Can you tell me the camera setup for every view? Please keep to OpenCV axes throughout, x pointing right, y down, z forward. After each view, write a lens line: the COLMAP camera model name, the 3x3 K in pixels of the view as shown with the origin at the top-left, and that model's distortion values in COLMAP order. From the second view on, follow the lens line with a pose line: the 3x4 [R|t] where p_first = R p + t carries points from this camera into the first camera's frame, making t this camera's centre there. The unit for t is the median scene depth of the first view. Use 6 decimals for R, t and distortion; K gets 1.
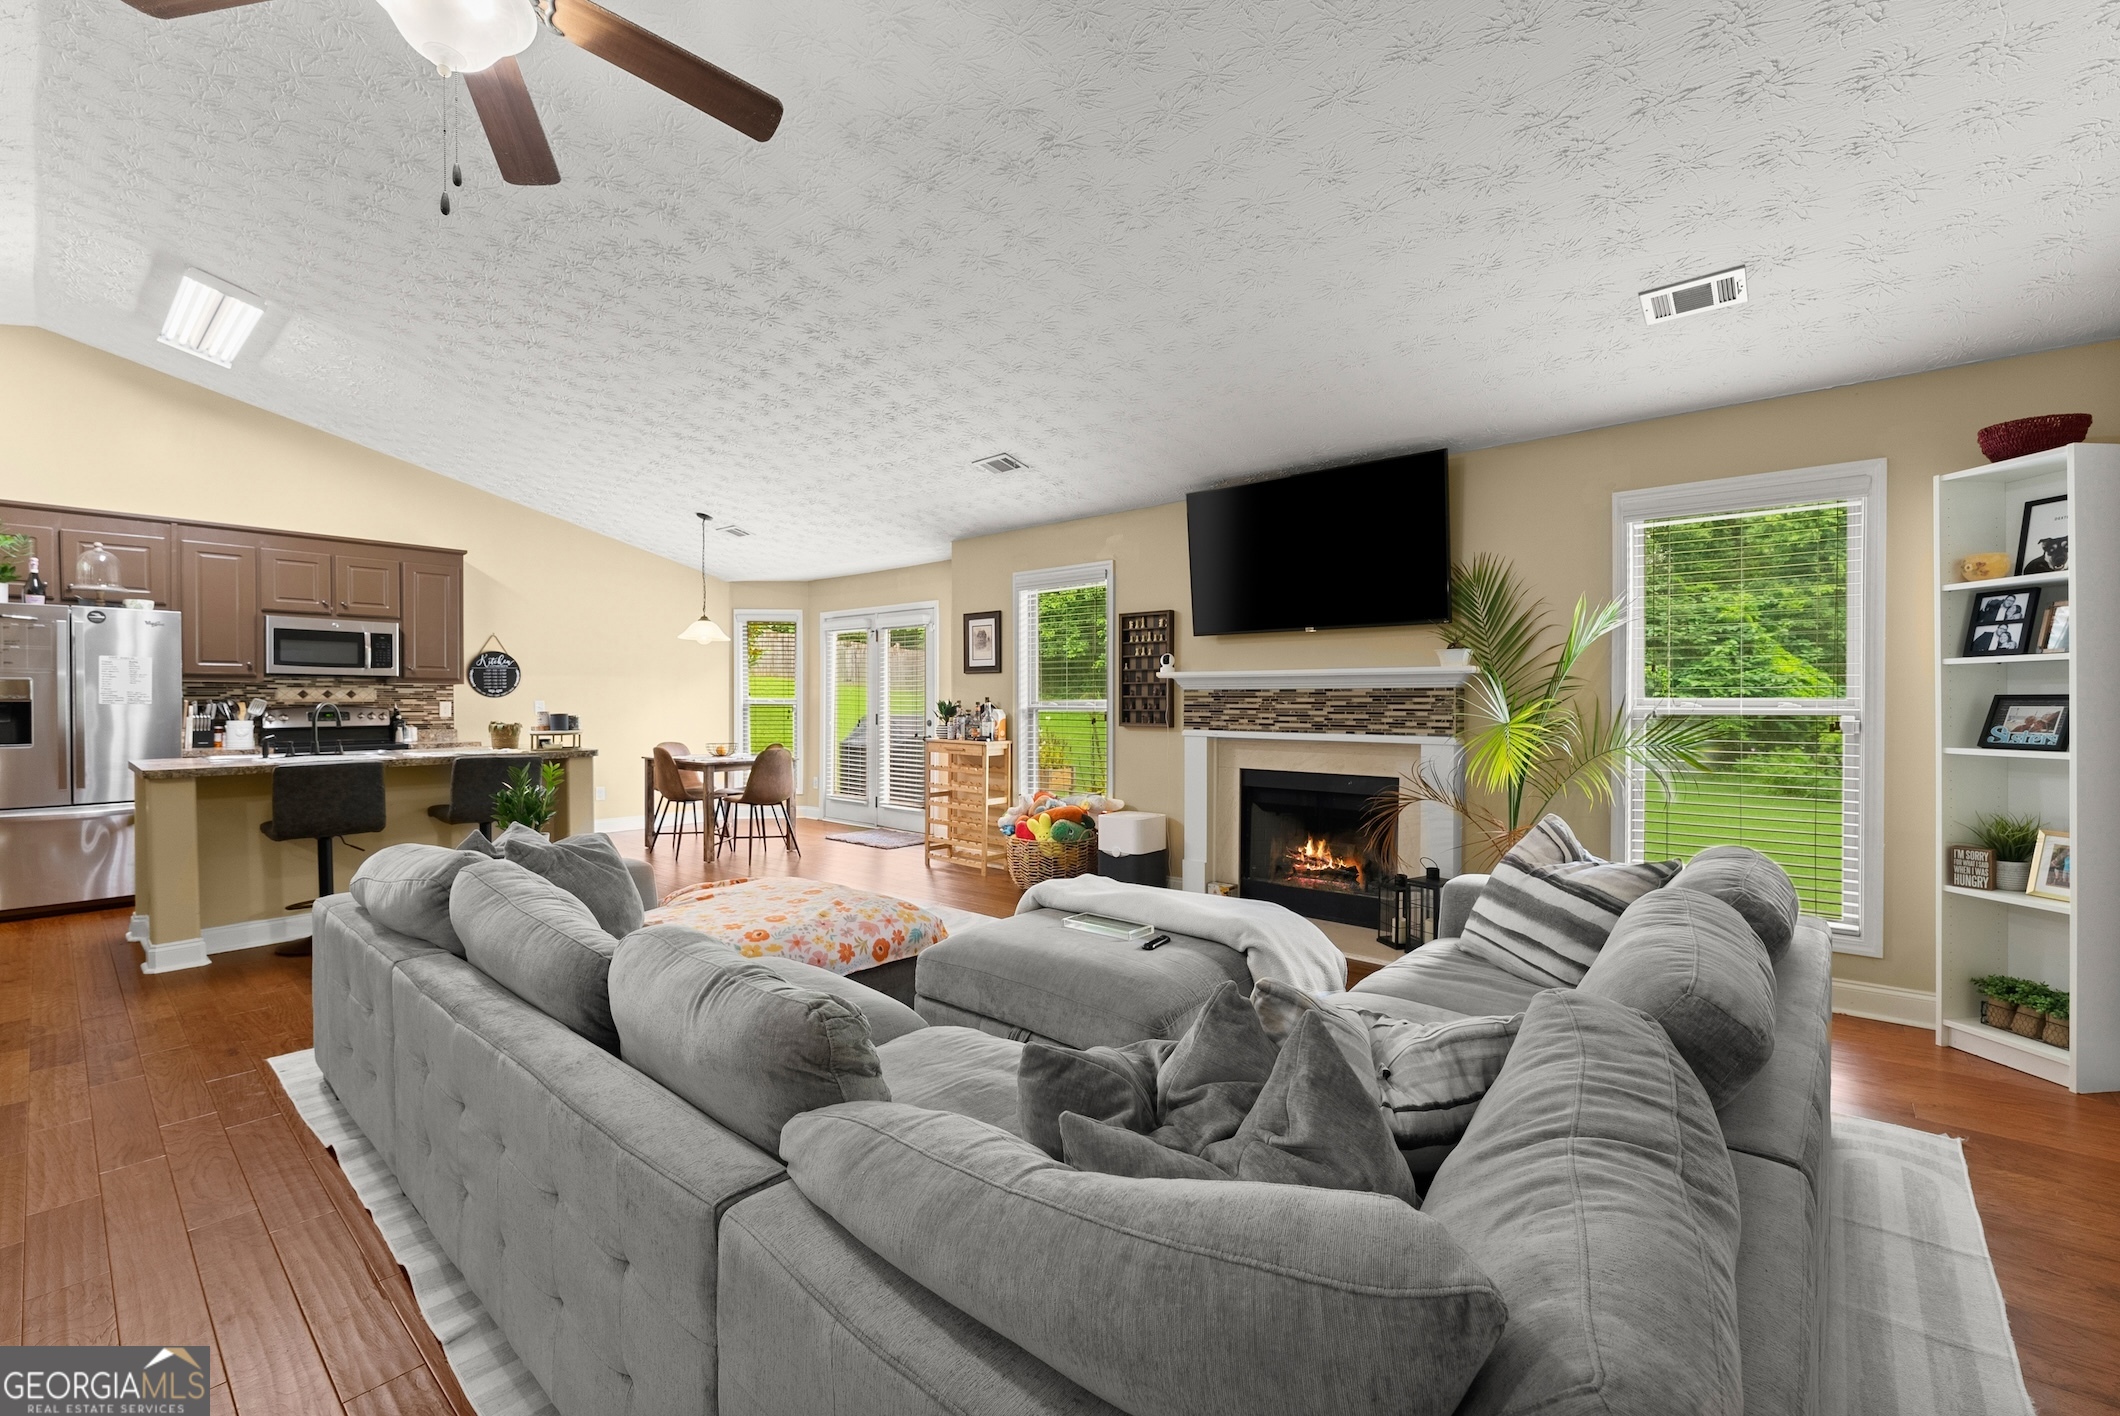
lens RADIAL K [[880.7, 0, 1050.0], [0, 880.7, 707.4], [0, 0, 1]] dist [-0.002645, -0.000217]
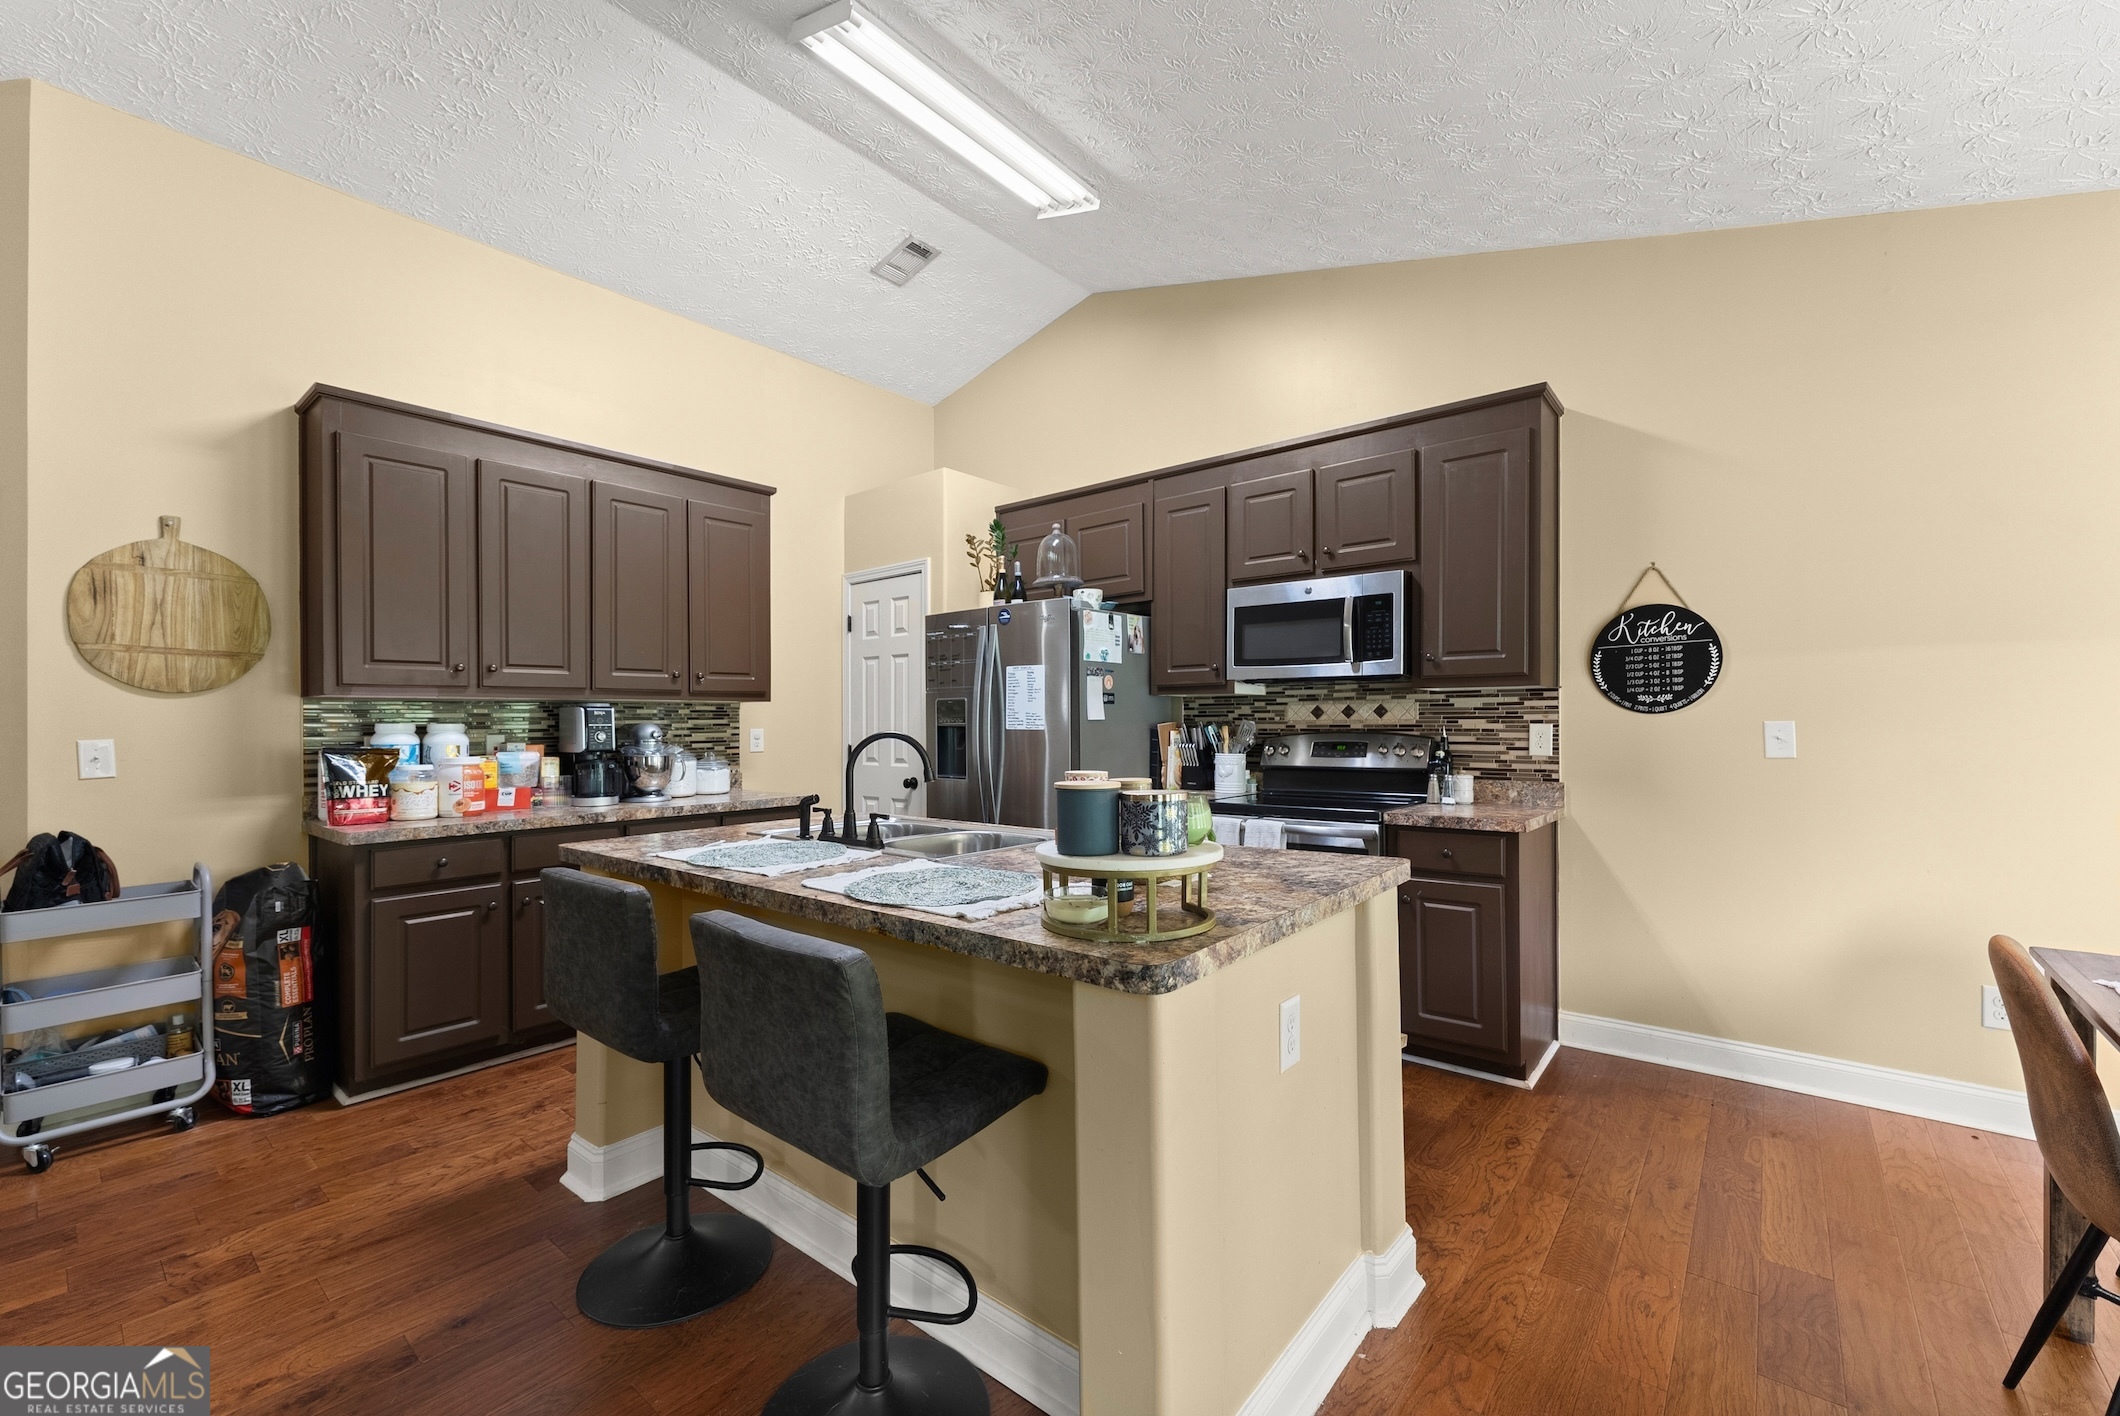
lens RADIAL K [[862.5, 0, 1056.6], [0, 862.5, 721.2], [0, 0, 1]] dist [0.000312, -0.000211]
pose [[0.019963, 0.001440, -0.999800, -0.251269], [0.000422, 0.999999, 0.001449, -0.009522], [0.999801, -0.000451, 0.019962, 0.802153]]
